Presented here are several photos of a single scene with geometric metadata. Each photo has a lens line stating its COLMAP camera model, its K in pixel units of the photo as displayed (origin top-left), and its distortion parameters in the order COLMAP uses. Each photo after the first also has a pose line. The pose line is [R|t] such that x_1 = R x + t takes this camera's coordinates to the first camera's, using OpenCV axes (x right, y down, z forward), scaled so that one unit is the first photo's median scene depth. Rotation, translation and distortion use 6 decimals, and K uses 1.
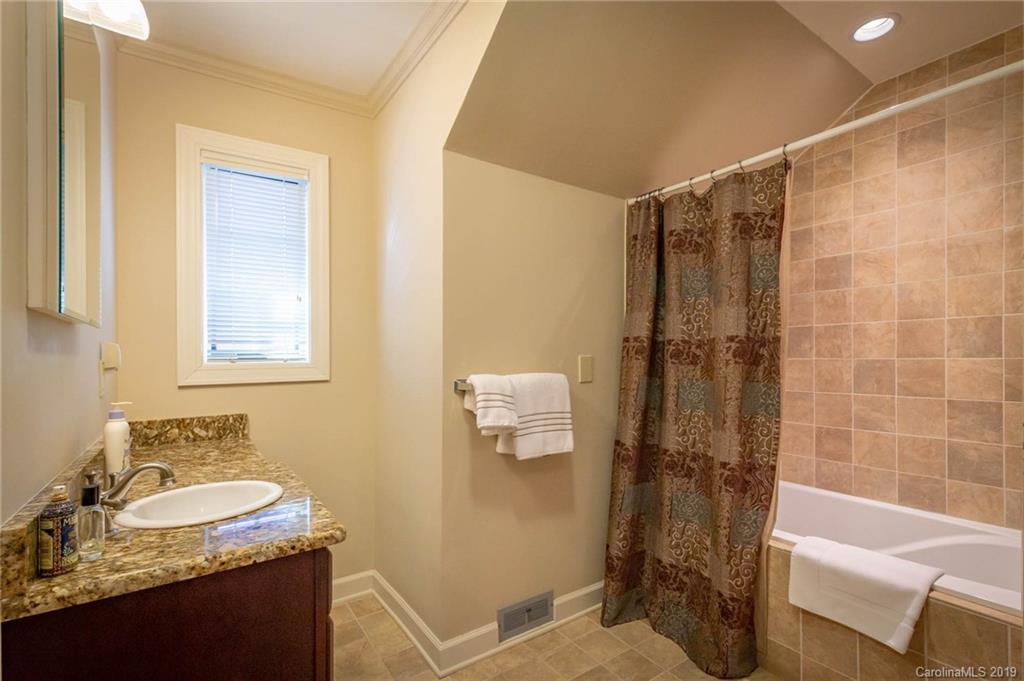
lens RADIAL K [[467.7, 0, 512.6], [0, 467.7, 346.8], [0, 0, 1]] dist [0.000579, 0.000217]
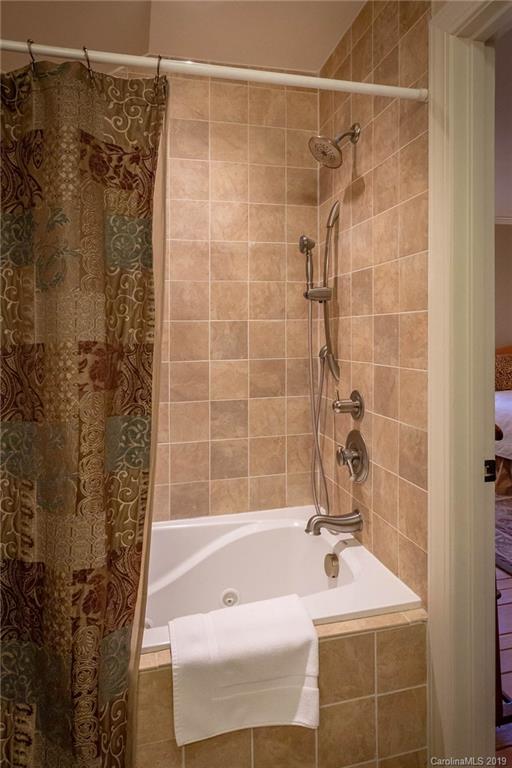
lens RADIAL K [[480.6, 0, 257.0], [0, 480.6, 335.1], [0, 0, 1]] dist [-0.001232, 0.001263]
pose [[0.350135, 0.004004, 0.936691, -0.009248], [-0.007829, 0.999968, -0.001348, -0.031685], [-0.936666, -0.006862, 0.350156, 0.580850]]
